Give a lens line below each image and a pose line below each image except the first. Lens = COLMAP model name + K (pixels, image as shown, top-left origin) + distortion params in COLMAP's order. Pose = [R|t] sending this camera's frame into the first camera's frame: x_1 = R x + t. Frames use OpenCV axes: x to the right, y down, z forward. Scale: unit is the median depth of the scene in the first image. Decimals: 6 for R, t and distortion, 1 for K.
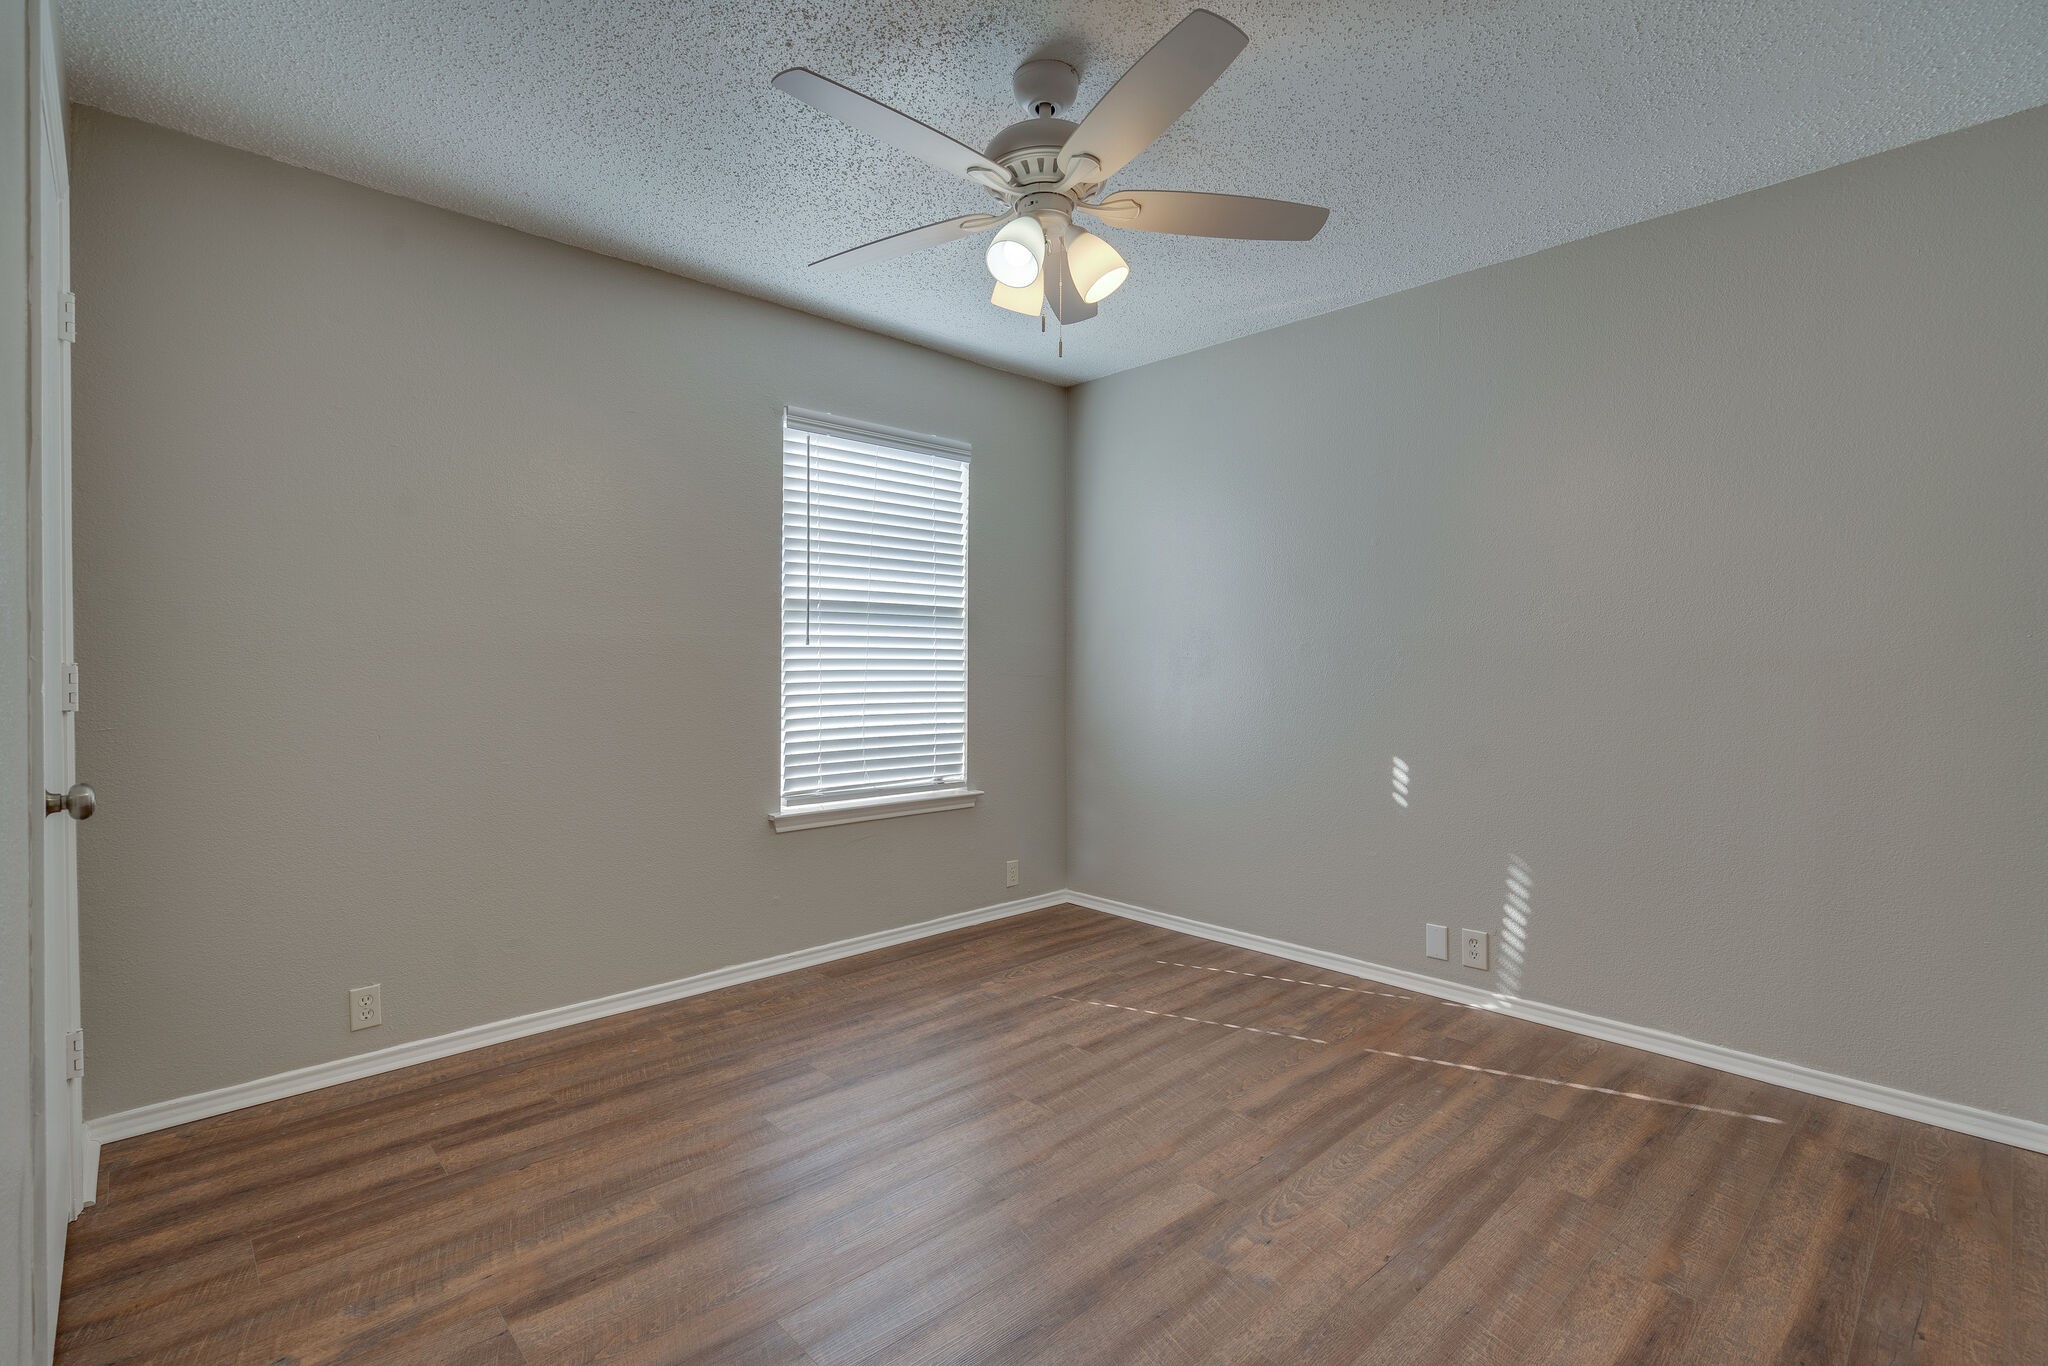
lens RADIAL K [[936.6, 0, 1020.5], [0, 936.6, 676.6], [0, 0, 1]] dist [-0.005044, 0.003658]
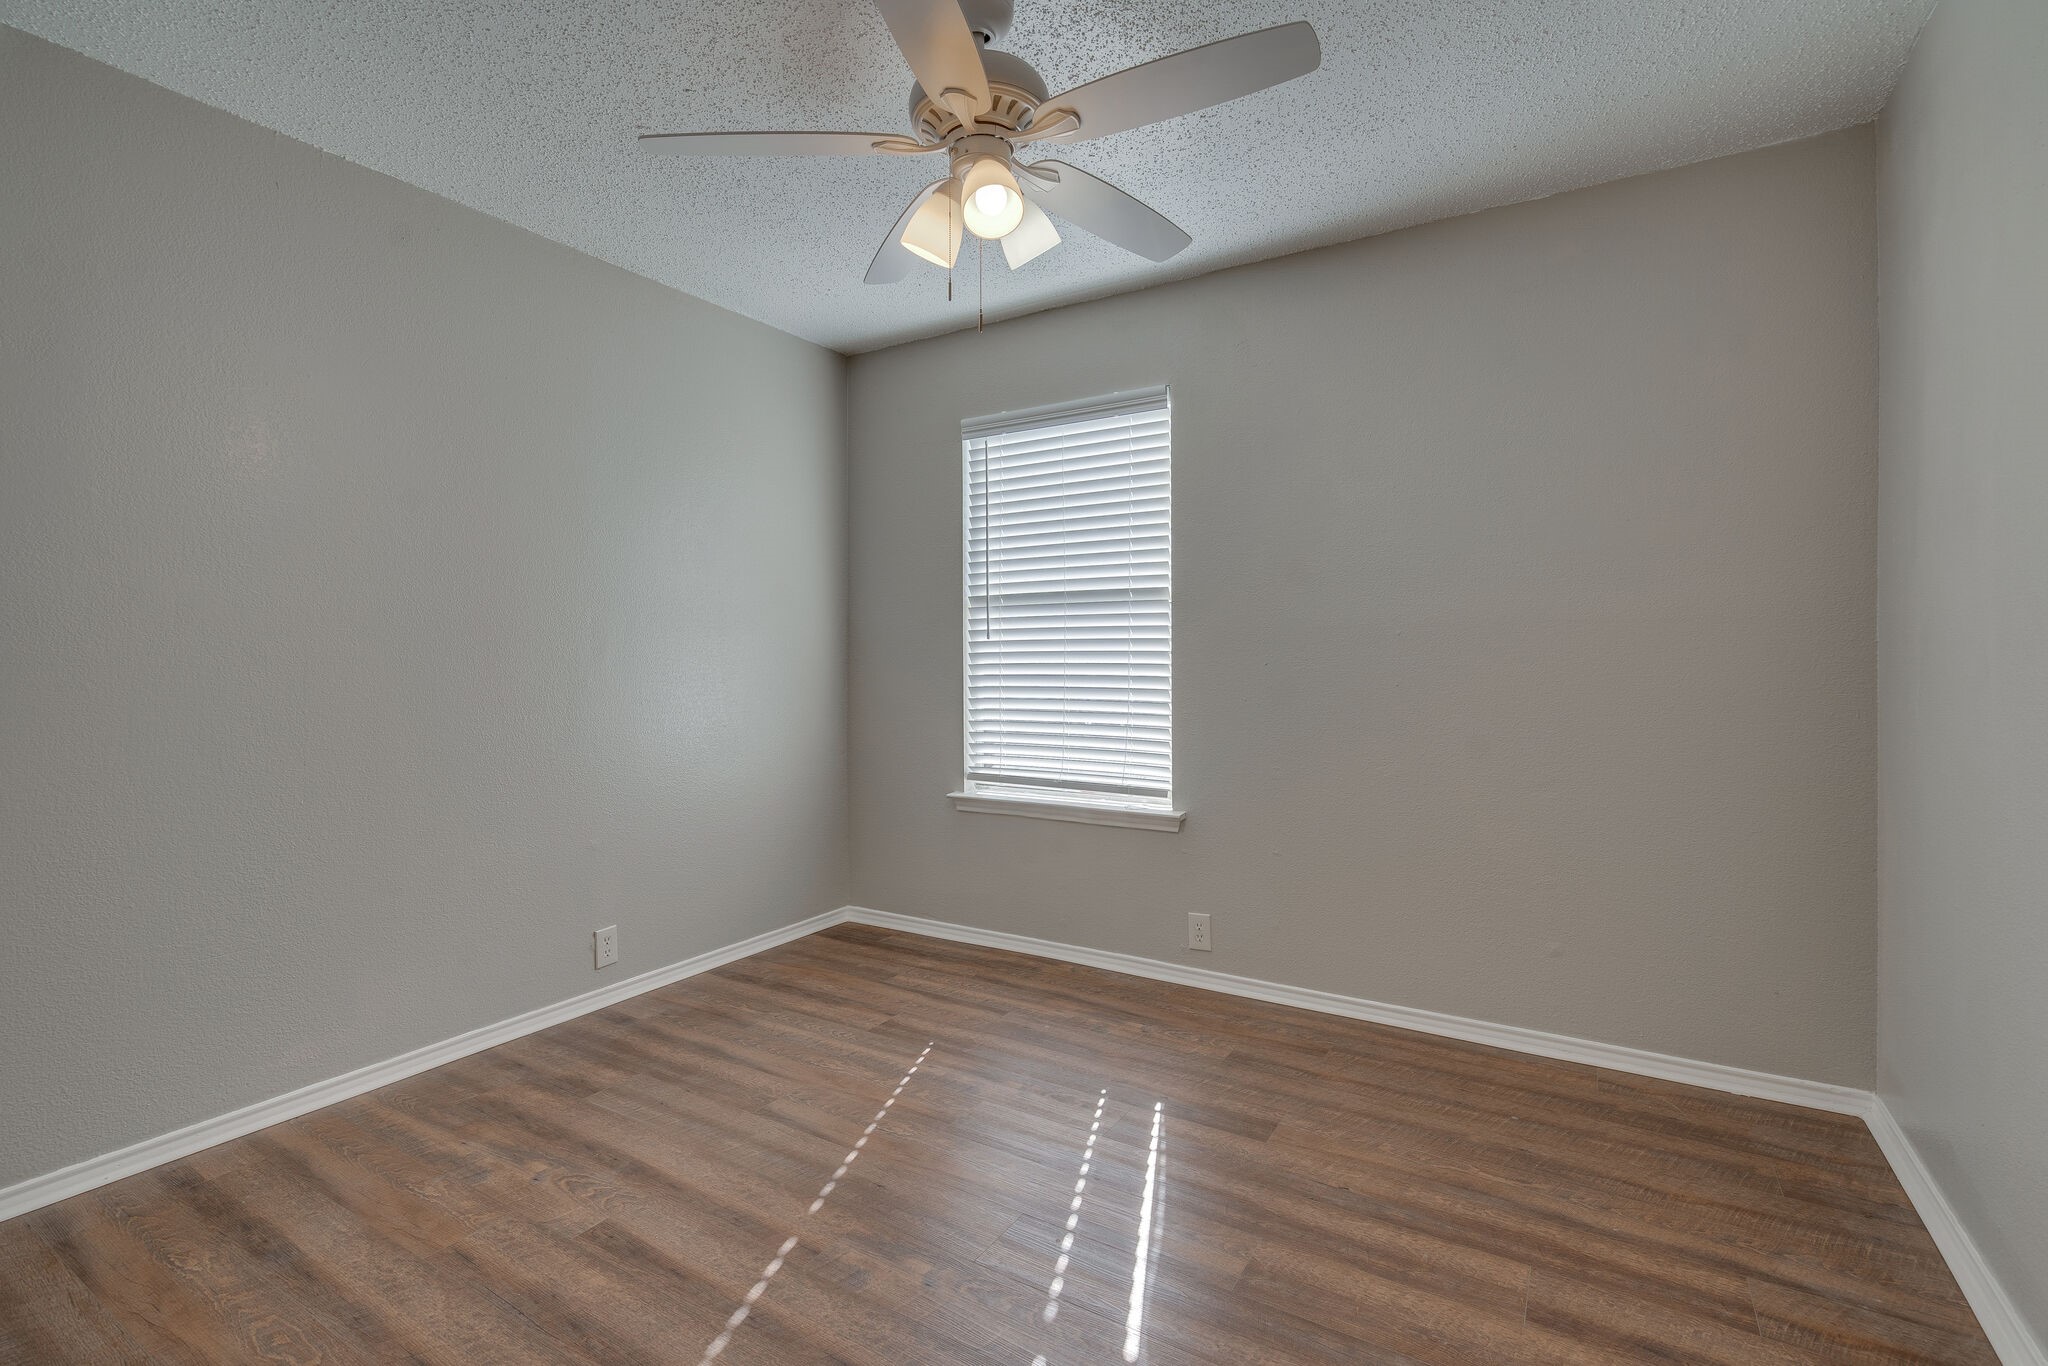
lens RADIAL K [[936.6, 0, 1041.4], [0, 936.6, 680.0], [0, 0, 1]] dist [-0.005044, 0.003658]
pose [[0.241851, 0.010171, -0.970260, 0.796745], [-0.015570, 0.999857, 0.006601, 0.004296], [0.970188, 0.013510, 0.241975, 0.786756]]
